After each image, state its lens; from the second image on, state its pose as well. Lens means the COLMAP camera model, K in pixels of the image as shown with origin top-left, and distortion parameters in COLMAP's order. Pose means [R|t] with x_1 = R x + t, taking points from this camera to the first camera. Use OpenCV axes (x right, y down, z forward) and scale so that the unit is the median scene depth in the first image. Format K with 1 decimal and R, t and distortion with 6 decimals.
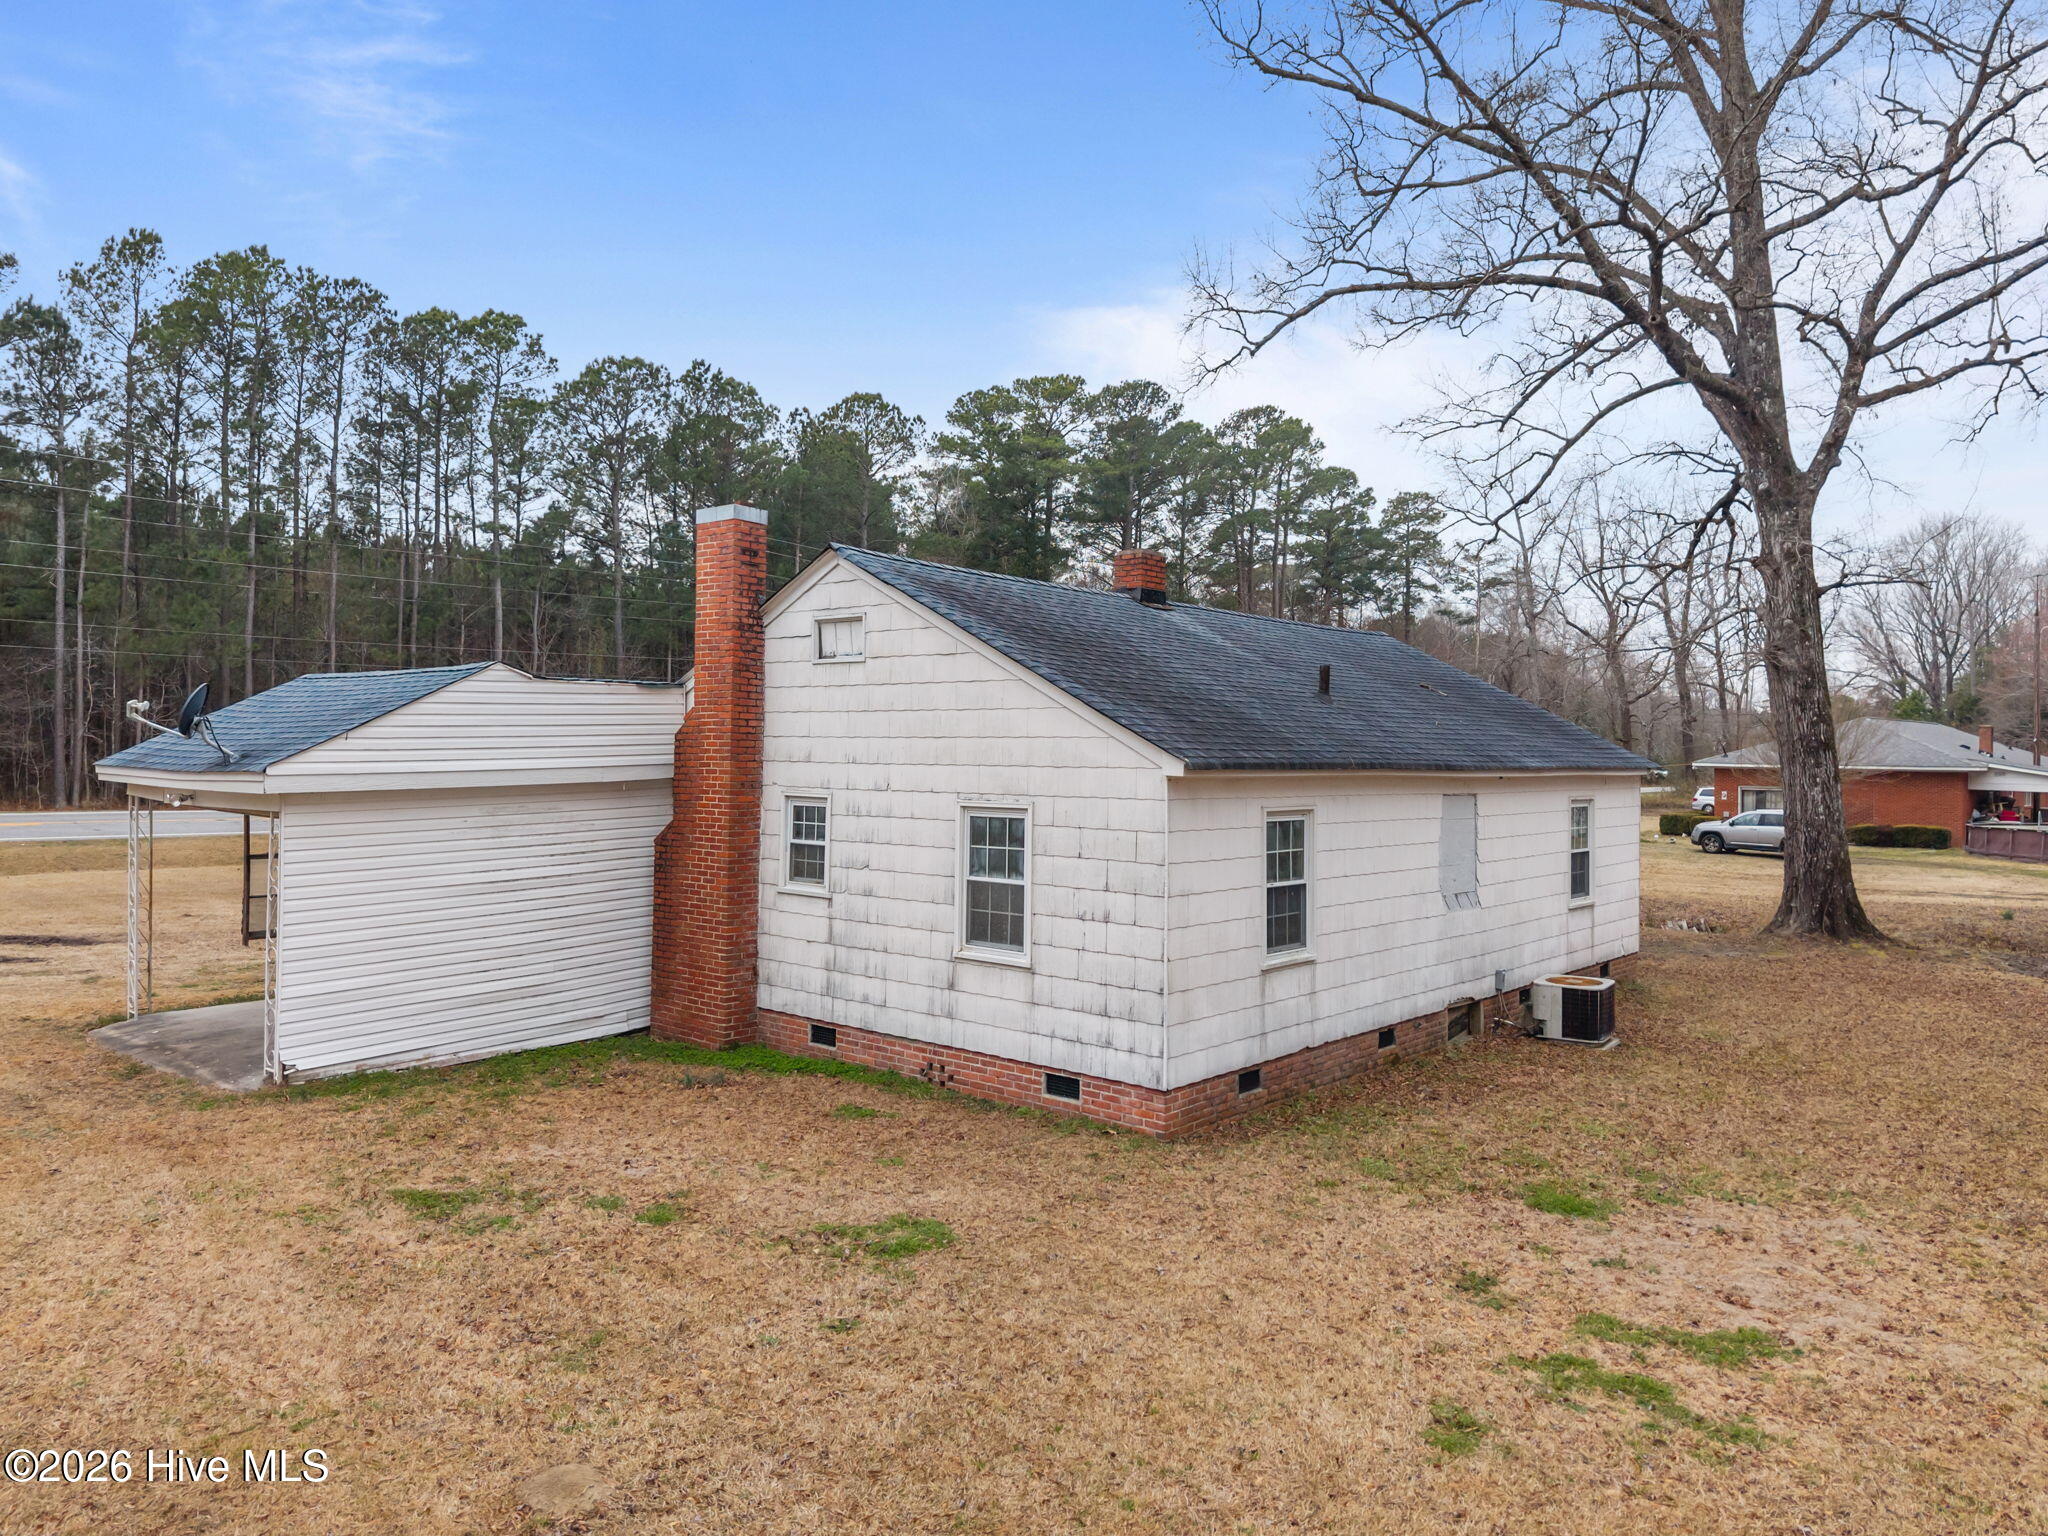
lens RADIAL K [[1357.0, 0, 1036.3], [0, 1357.0, 757.0], [0, 0, 1]] dist [0.019721, -0.019394]
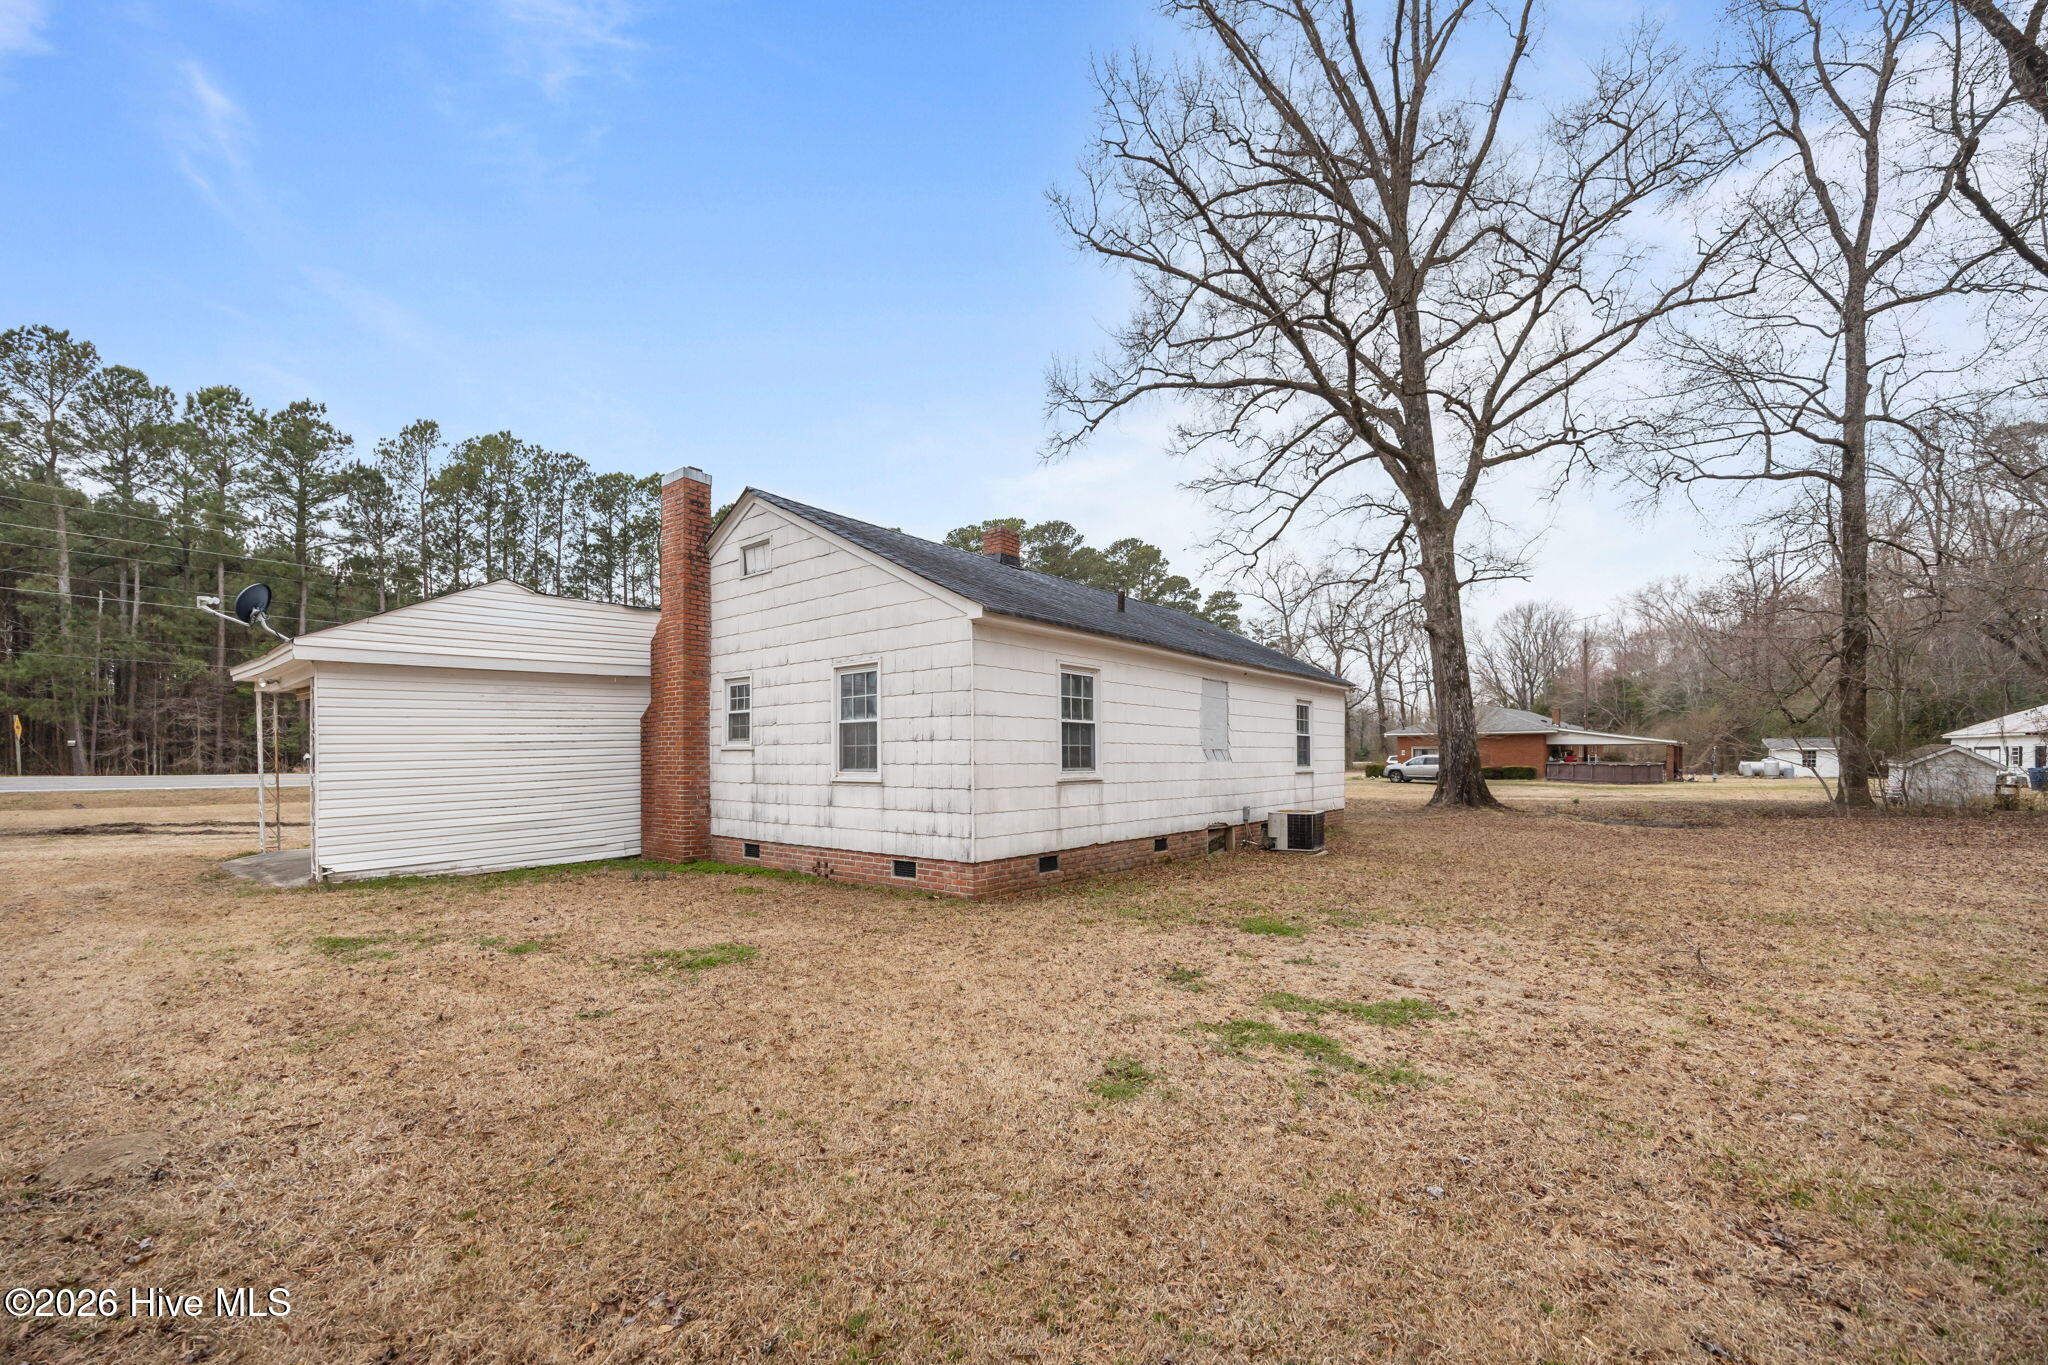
lens RADIAL K [[810.2, 0, 1024.1], [0, 810.2, 763.4], [0, 0, 1]] dist [-0.008618, 0.000061]
pose [[0.999455, -0.017124, 0.028229, 0.100136], [0.016637, 0.999710, 0.017386, 0.111946], [-0.028519, -0.016907, 0.999450, 0.183566]]
